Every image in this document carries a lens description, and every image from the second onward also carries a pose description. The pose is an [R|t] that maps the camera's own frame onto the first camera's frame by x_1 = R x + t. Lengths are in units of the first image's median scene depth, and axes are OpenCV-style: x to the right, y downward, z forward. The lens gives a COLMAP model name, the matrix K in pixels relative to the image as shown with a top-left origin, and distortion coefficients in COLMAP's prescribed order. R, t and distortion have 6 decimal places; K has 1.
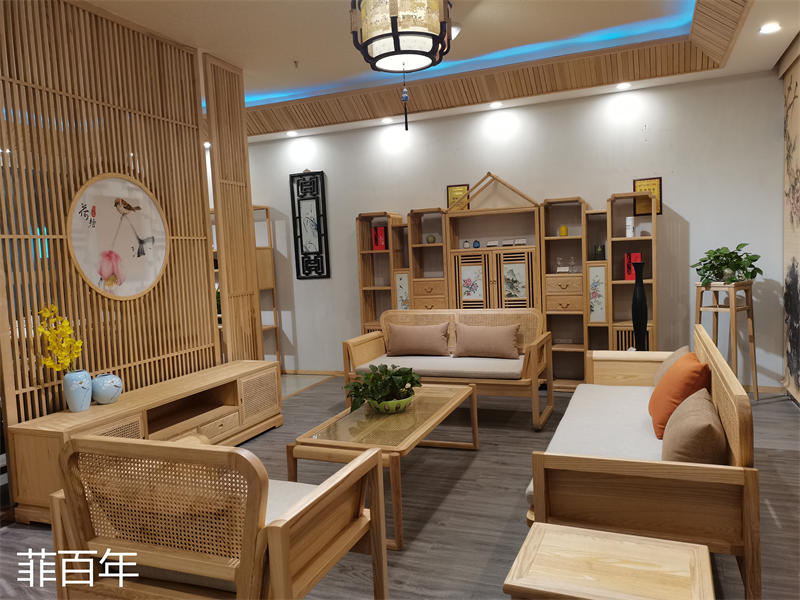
lens RADIAL K [[605.5, 0, 400.0], [0, 605.5, 300.0], [0, 0, 1]] dist [0.019870, 0.000361]
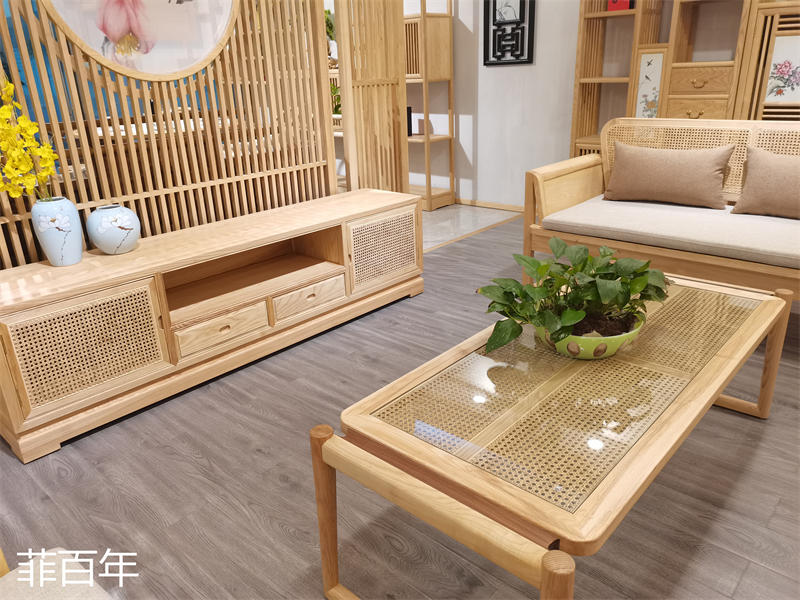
lens RADIAL K [[605.5, 0, 400.0], [0, 605.5, 300.0], [0, 0, 1]] dist [0.019870, 0.000361]
pose [[0.935261, 0.137268, -0.326259, -0.000819], [-0.031664, 0.950491, 0.309134, 0.009827], [0.352540, -0.278790, 0.893304, 0.382804]]
